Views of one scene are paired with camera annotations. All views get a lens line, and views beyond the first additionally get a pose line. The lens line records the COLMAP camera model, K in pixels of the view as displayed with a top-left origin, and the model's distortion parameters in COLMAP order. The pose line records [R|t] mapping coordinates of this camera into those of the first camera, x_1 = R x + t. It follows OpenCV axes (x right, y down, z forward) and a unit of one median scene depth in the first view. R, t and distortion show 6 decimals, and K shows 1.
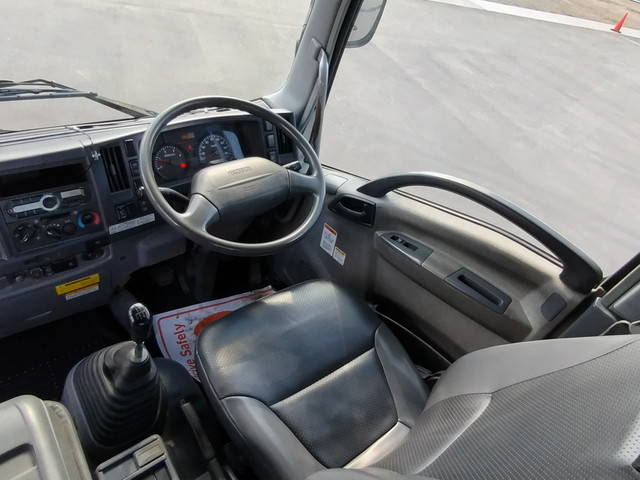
lens RADIAL K [[424.0, 0, 322.2], [0, 424.0, 237.4], [0, 0, 1]] dist [-0.007679, 0.000177]
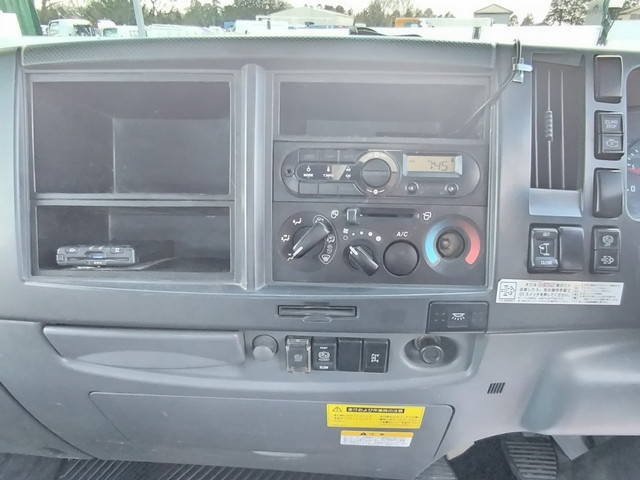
lens RADIAL K [[424.0, 0, 317.5], [0, 424.0, 240.7], [0, 0, 1]] dist [-0.007679, 0.000177]
pose [[0.756261, 0.087718, -0.648364, -0.393724], [-0.310803, 0.920186, -0.238032, 0.073117], [0.575735, 0.381528, 0.723164, 0.651135]]
